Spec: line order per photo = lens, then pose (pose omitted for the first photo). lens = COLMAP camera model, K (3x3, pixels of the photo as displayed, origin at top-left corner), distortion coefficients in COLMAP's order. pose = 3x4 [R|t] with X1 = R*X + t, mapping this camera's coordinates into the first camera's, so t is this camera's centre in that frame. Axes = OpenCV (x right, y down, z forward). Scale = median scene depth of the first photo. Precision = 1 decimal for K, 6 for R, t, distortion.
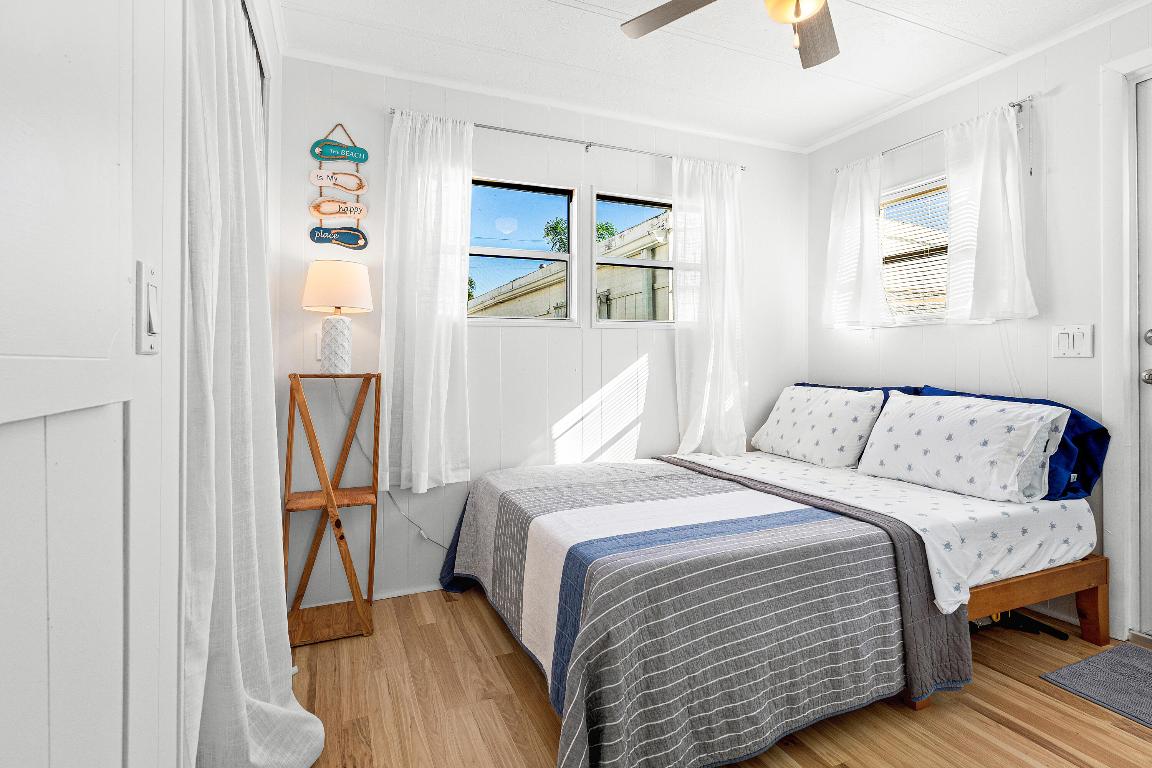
lens RADIAL K [[552.5, 0, 579.1], [0, 552.5, 369.3], [0, 0, 1]] dist [0.002295, 0.000378]
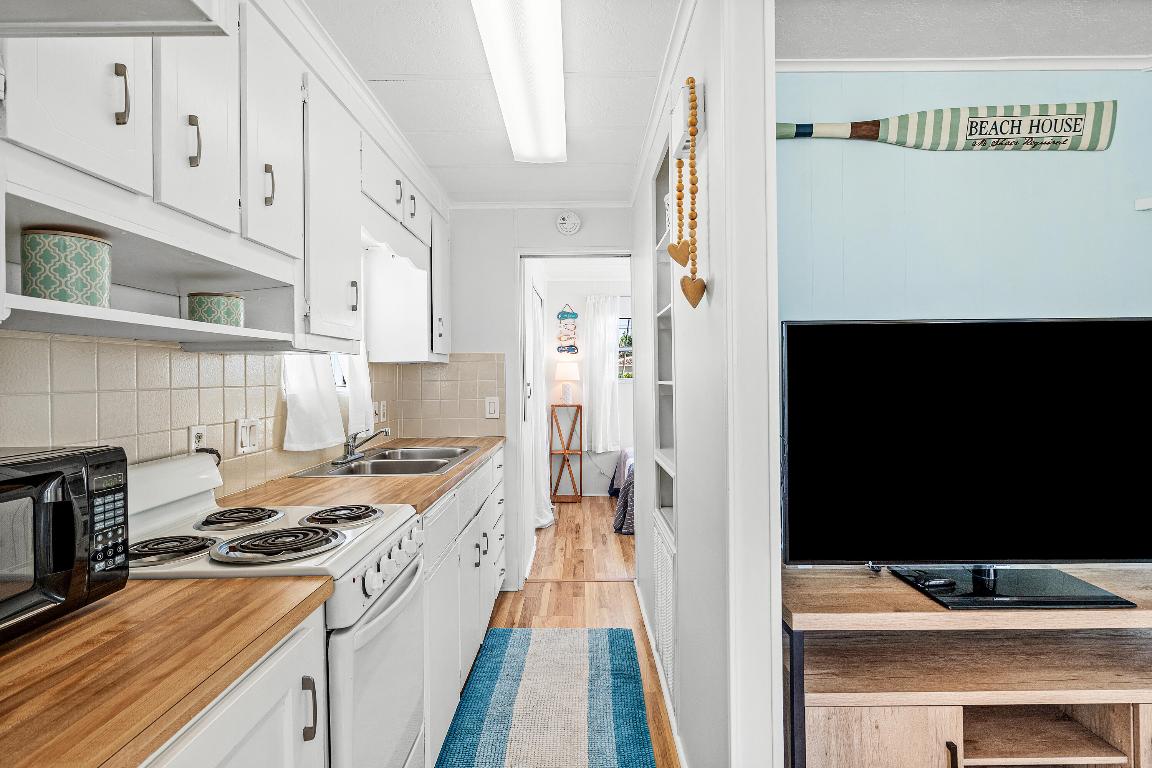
lens RADIAL K [[552.5, 0, 579.1], [0, 552.5, 369.3], [0, 0, 1]] dist [0.002295, 0.000378]
pose [[0.912258, -0.018729, -0.409189, 0.639431], [0.014309, 0.999802, -0.013863, -0.115847], [0.409367, 0.006791, 0.912344, -1.270280]]
